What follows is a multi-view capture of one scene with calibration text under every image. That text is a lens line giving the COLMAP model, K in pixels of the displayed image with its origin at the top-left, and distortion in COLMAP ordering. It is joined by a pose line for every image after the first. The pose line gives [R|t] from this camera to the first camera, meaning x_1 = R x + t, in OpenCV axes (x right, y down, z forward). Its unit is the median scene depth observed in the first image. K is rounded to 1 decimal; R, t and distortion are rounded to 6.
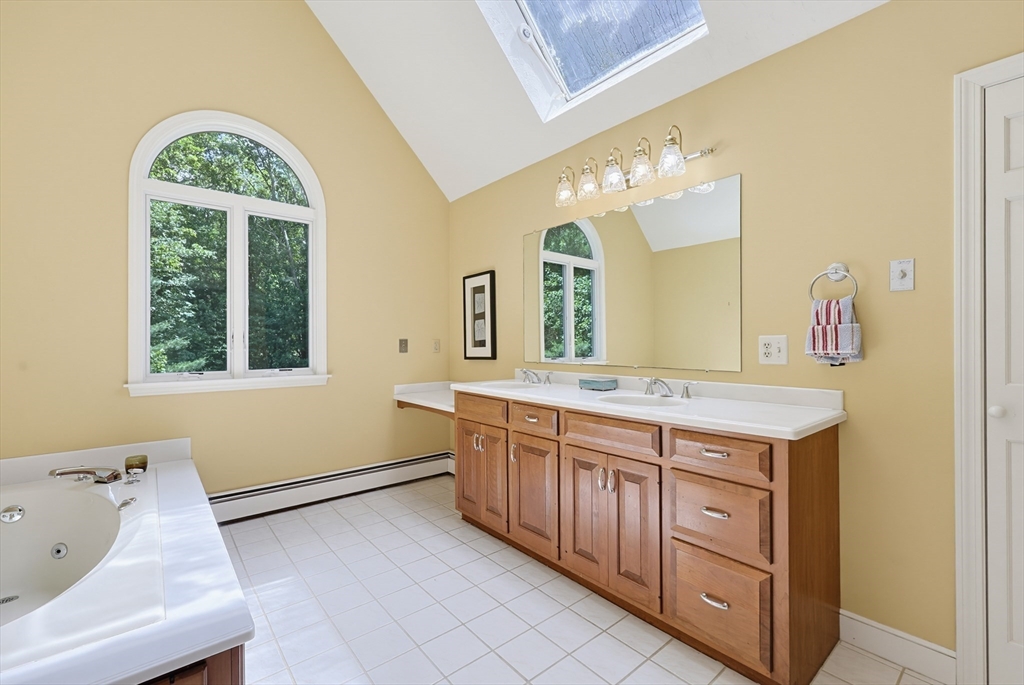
lens RADIAL K [[436.6, 0, 515.2], [0, 436.6, 344.8], [0, 0, 1]] dist [-0.014296, -0.000010]
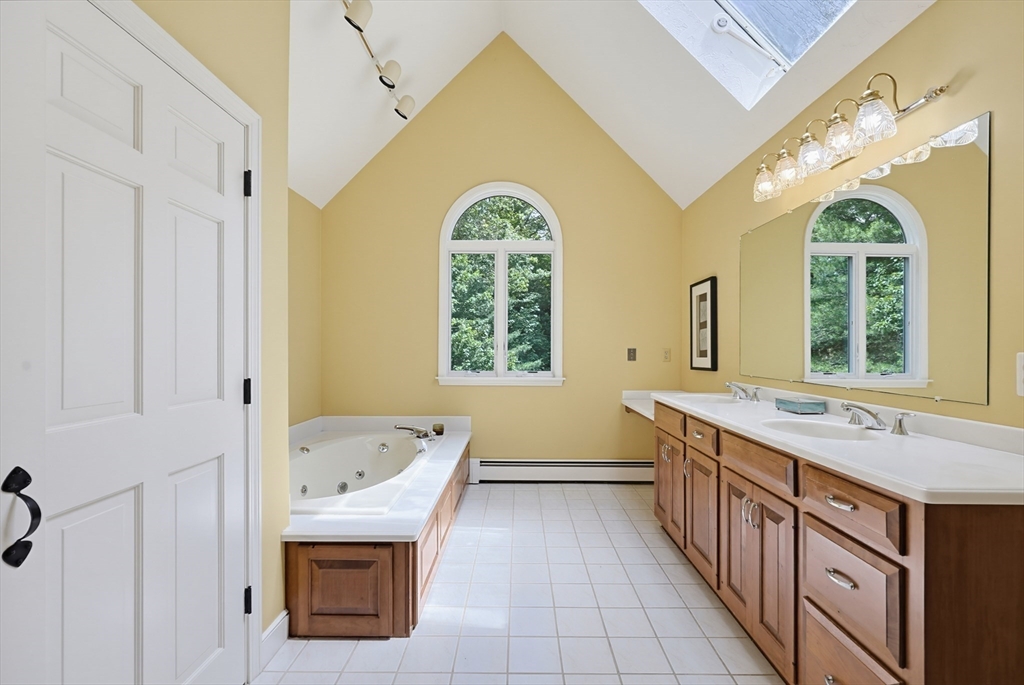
lens RADIAL K [[432.8, 0, 512.1], [0, 432.8, 350.7], [0, 0, 1]] dist [-0.016905, -0.000182]
pose [[0.753269, 0.012925, -0.657586, 0.274978], [-0.011782, 0.999912, 0.006158, -0.012574], [0.657607, 0.003109, 0.753355, 0.013210]]
